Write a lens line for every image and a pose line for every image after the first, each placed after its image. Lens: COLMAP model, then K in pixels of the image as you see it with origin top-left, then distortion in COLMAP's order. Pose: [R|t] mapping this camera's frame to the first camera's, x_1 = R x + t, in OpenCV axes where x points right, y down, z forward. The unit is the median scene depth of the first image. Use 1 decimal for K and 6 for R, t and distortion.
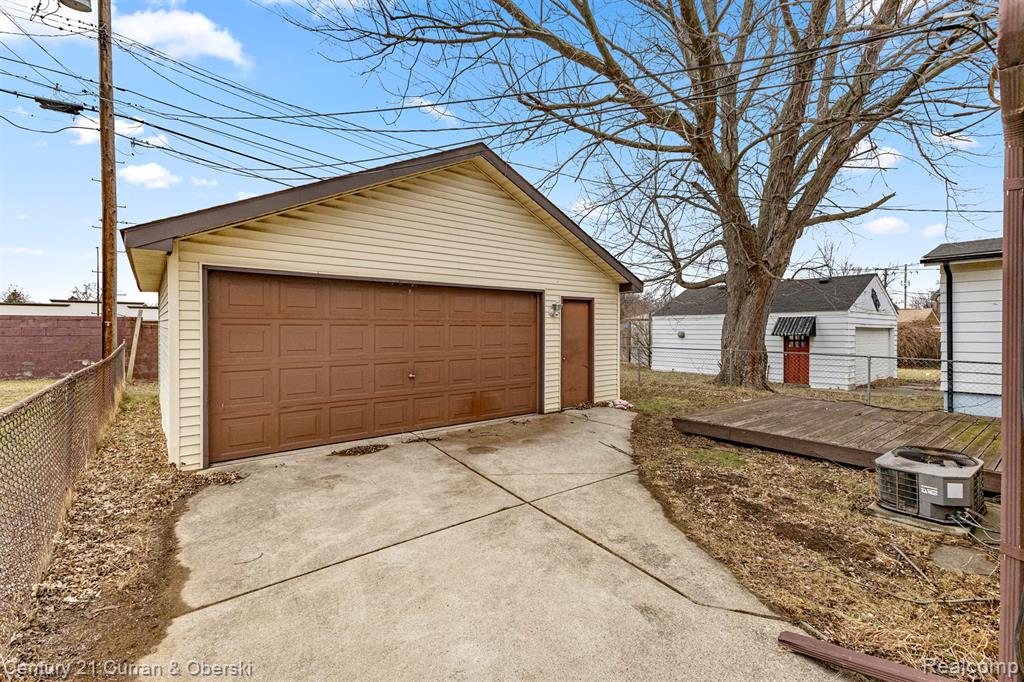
lens RADIAL K [[445.8, 0, 511.5], [0, 445.8, 335.1], [0, 0, 1]] dist [0.009035, -0.001510]
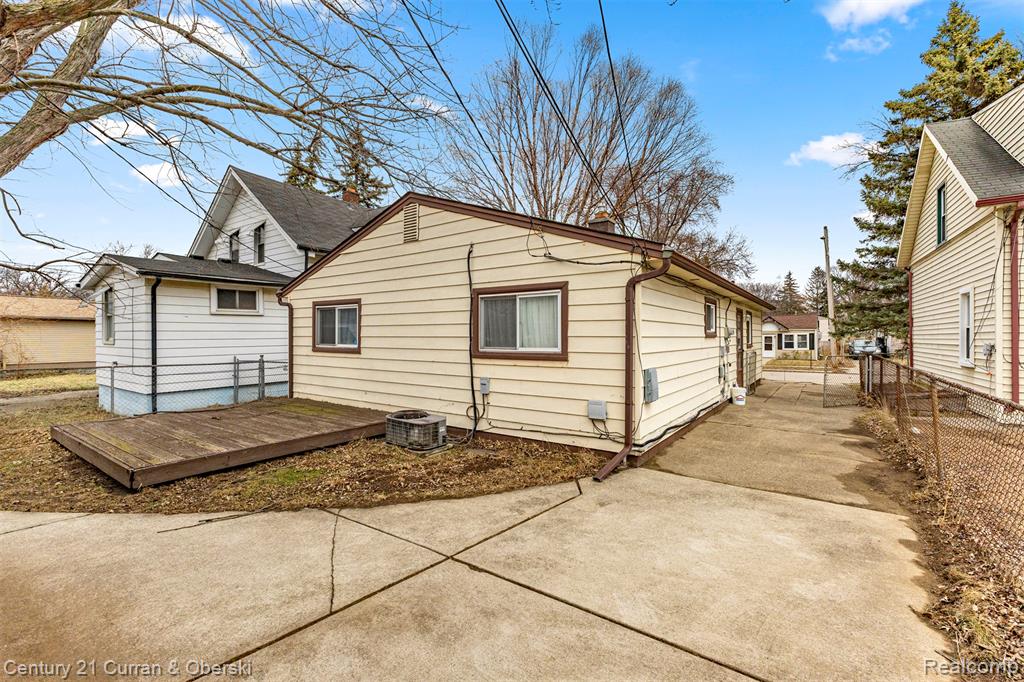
lens RADIAL K [[445.8, 0, 510.7], [0, 445.8, 338.4], [0, 0, 1]] dist [0.009035, -0.001510]
pose [[-0.282635, -0.004135, 0.959219, -0.770483], [0.010051, 0.999923, 0.007273, -0.022345], [-0.959175, 0.011697, -0.282571, 1.128775]]
